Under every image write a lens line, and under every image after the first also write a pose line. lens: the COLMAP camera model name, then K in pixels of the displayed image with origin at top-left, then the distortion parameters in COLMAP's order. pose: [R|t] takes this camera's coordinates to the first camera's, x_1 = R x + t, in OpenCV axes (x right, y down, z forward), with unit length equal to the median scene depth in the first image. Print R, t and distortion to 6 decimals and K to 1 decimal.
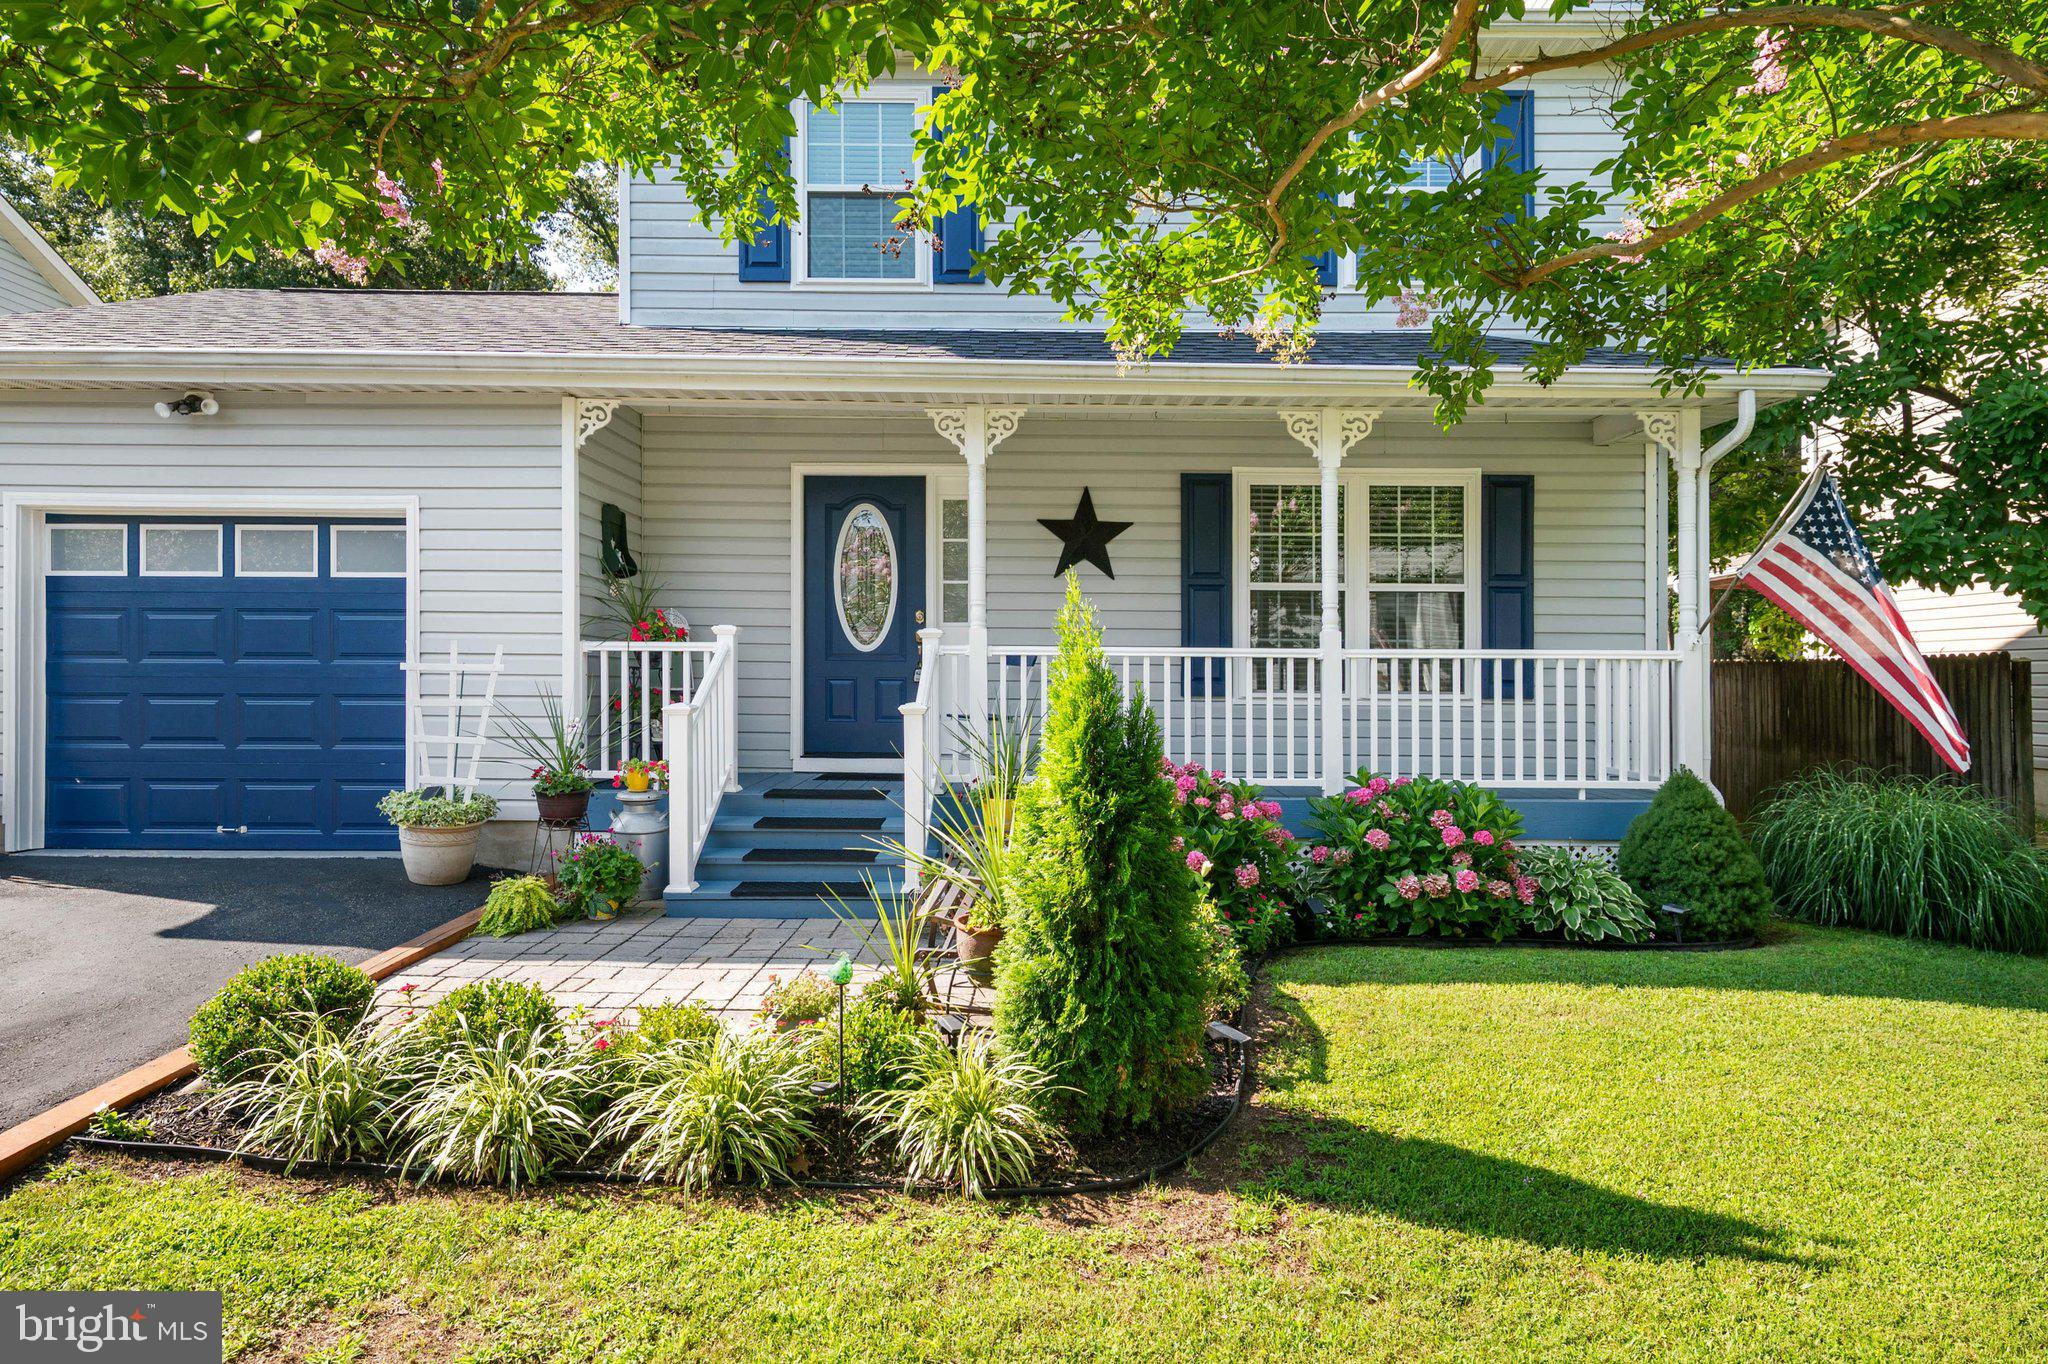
lens RADIAL K [[1166.3, 0, 1025.0], [0, 1166.3, 669.6], [0, 0, 1]] dist [0.000070, -0.000200]
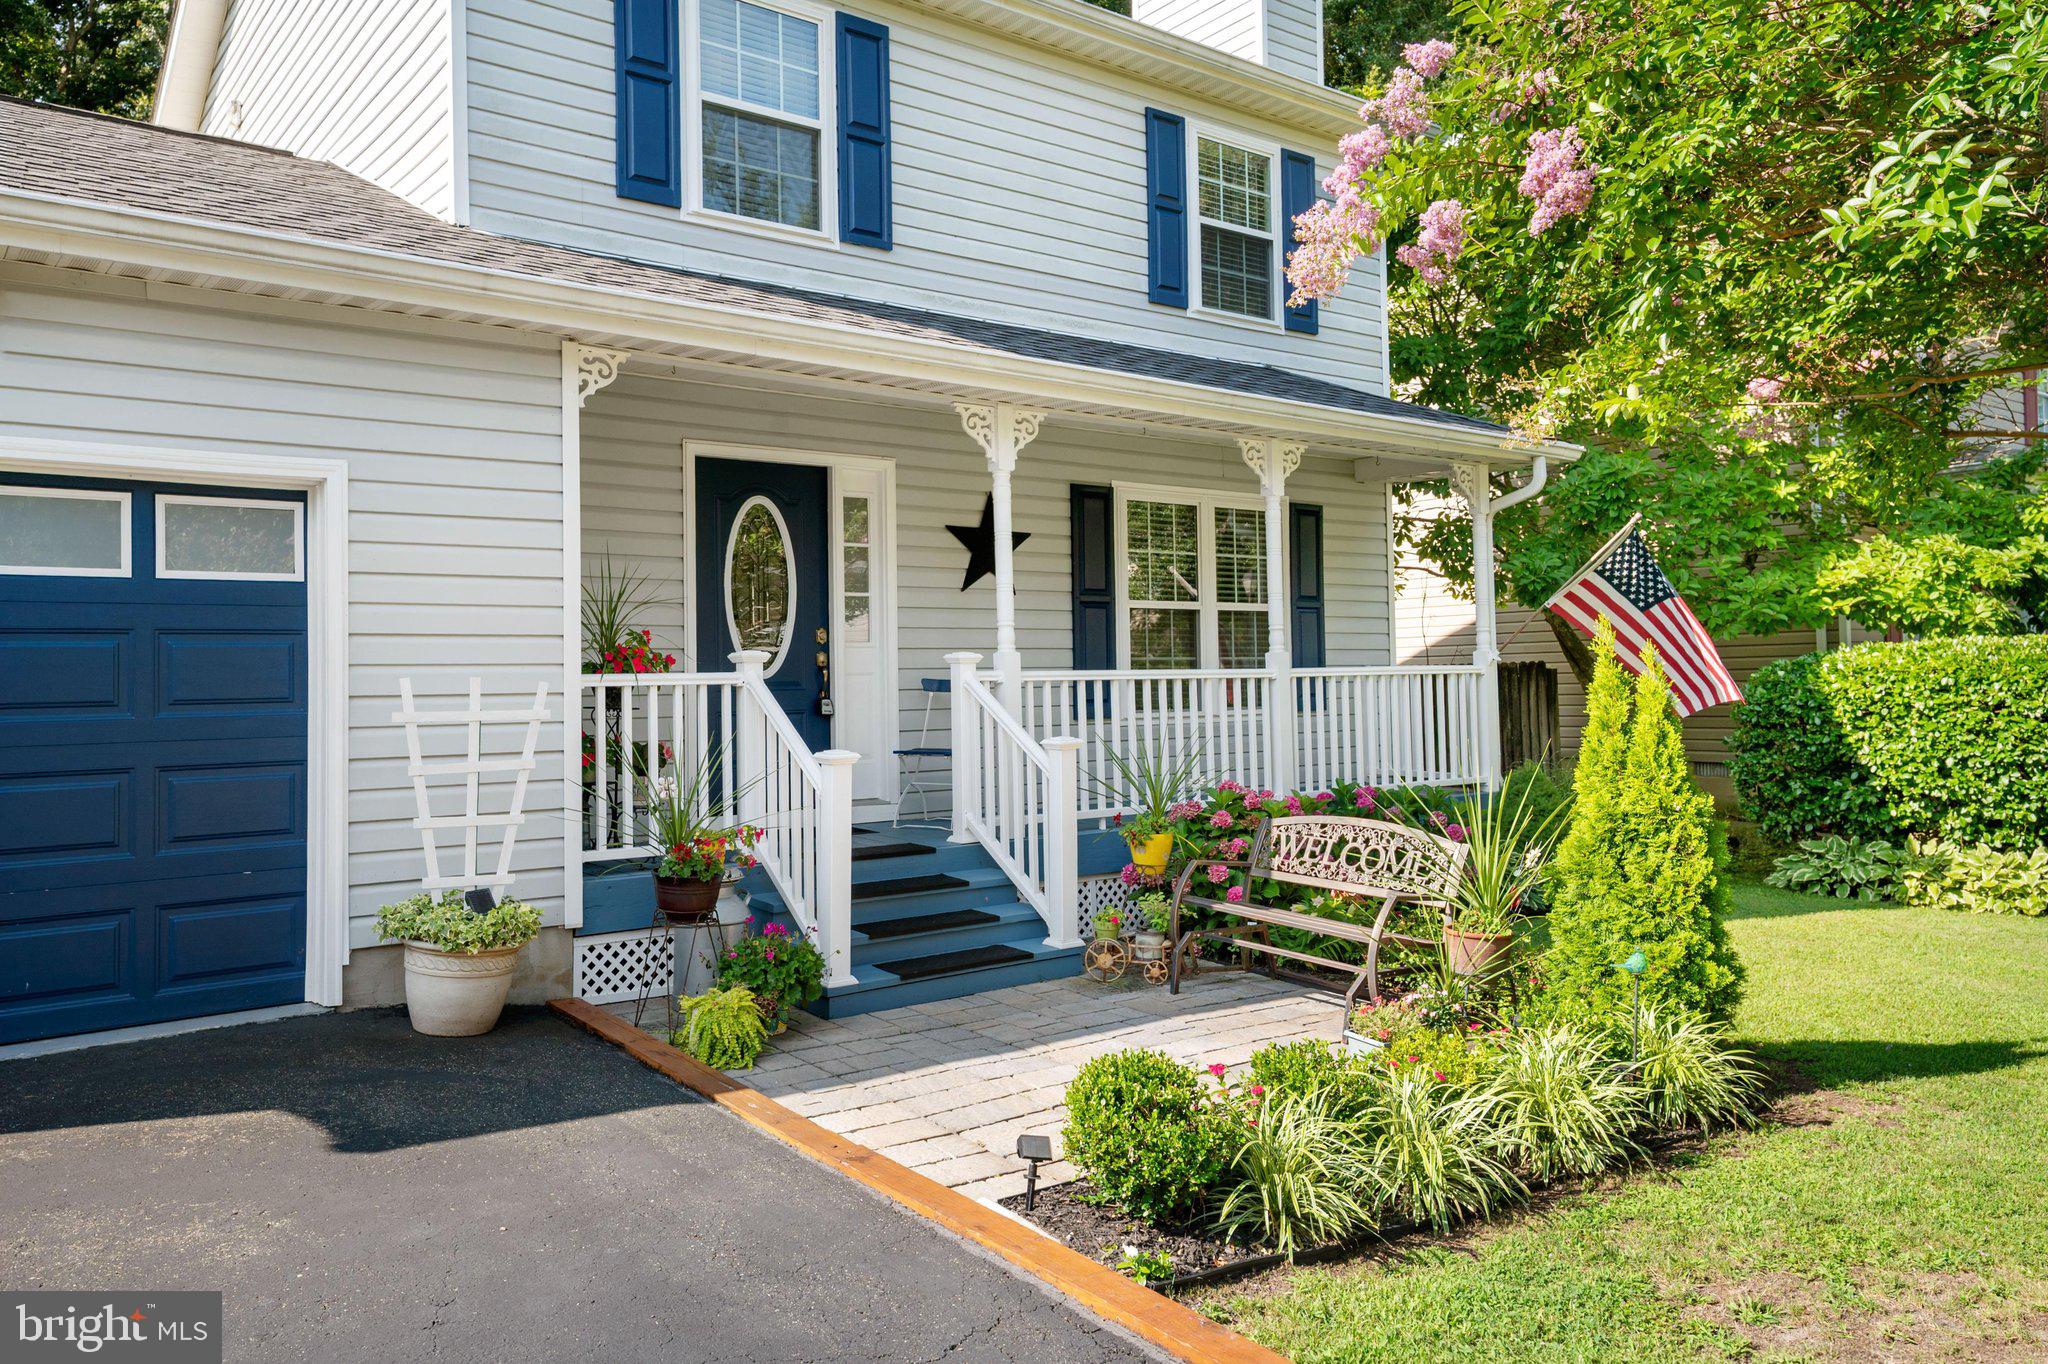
lens RADIAL K [[1499.2, 0, 1050.7], [0, 1499.2, 611.5], [0, 0, 1]] dist [0.032965, 0.000005]
pose [[0.784412, 0.008780, 0.620178, -0.631565], [0.020498, 0.998987, -0.040069, -0.016952], [-0.619902, 0.044143, 0.783437, 0.066174]]
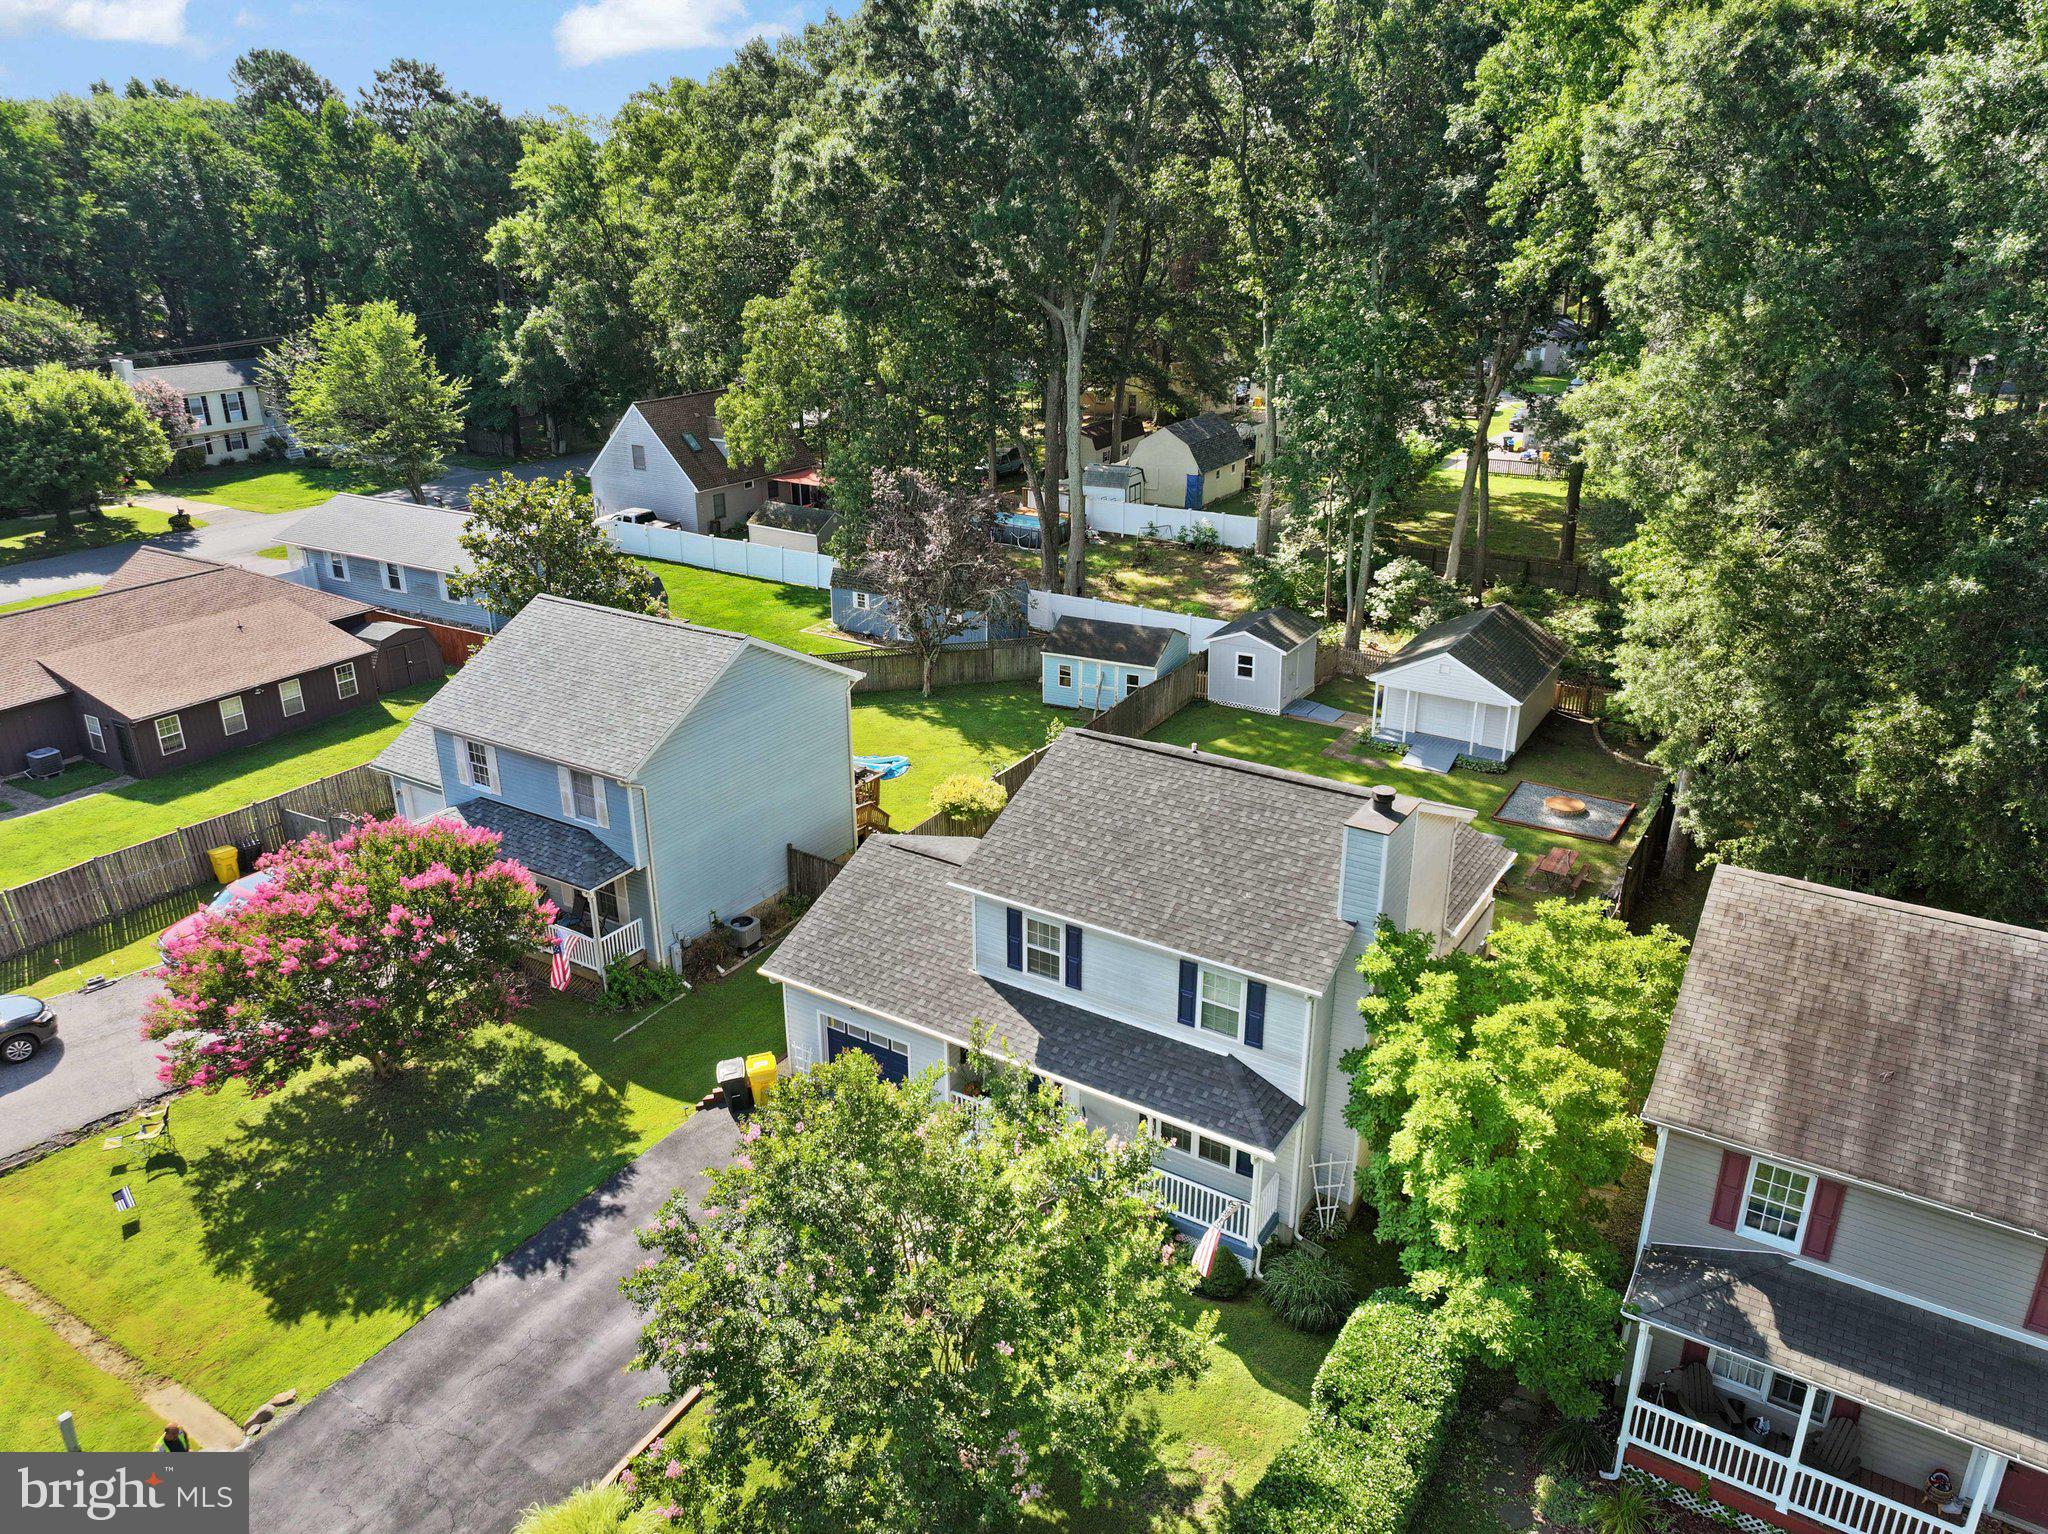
lens RADIAL K [[1435.9, 0, 1029.6], [0, 1435.9, 764.1], [0, 0, 1]] dist [-0.005050, 0.022142]
pose [[0.844905, 0.194535, -0.498288, 1.462830], [0.011423, 0.924752, 0.380398, -2.133530], [0.534794, -0.327092, 0.779106, -1.551047]]
